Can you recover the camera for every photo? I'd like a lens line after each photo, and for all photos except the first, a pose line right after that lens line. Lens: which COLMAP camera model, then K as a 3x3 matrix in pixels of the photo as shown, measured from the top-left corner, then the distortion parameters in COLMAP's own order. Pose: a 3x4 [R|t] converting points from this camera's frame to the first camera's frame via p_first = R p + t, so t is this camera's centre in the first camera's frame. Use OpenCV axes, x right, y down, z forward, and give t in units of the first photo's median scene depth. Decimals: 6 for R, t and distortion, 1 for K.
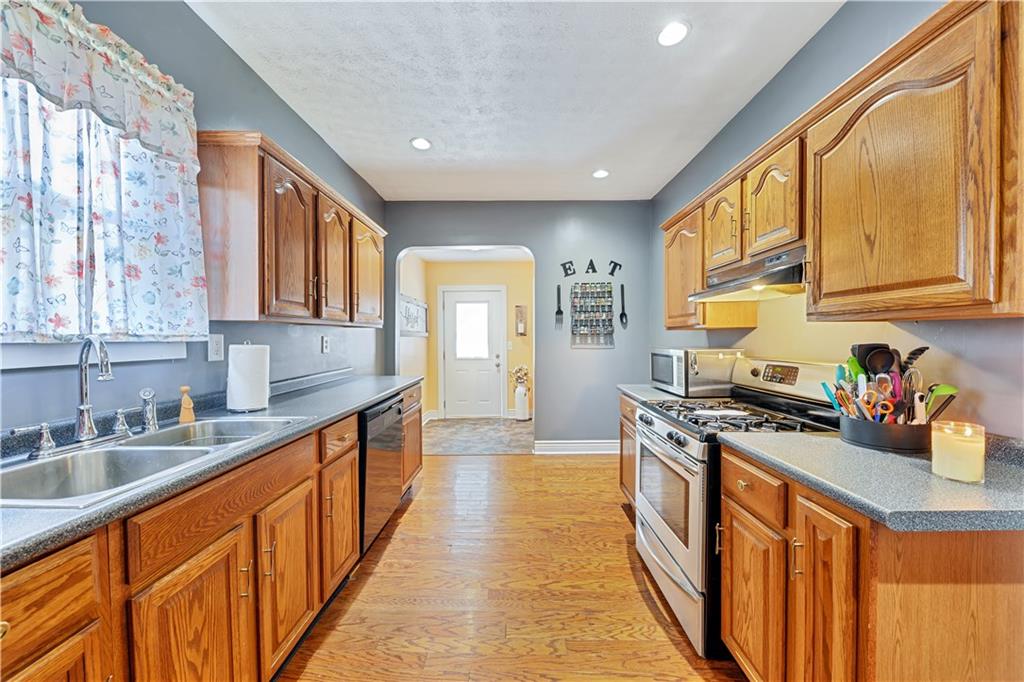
lens RADIAL K [[367.0, 0, 516.5], [0, 367.0, 350.4], [0, 0, 1]] dist [0.003287, -0.003155]
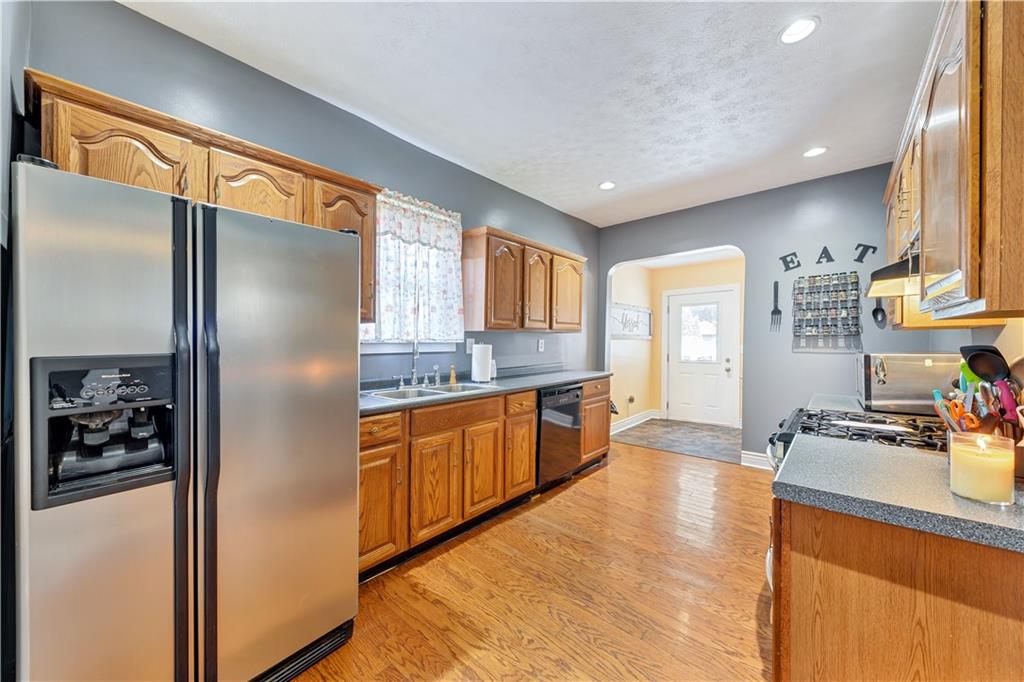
lens RADIAL K [[367.0, 0, 516.4], [0, 367.0, 343.7], [0, 0, 1]] dist [0.003287, -0.003155]
pose [[0.760973, 0.002359, -0.648780, 0.559682], [-0.019960, 0.999605, -0.019777, 0.012170], [0.648477, 0.027999, 0.760719, -0.239298]]
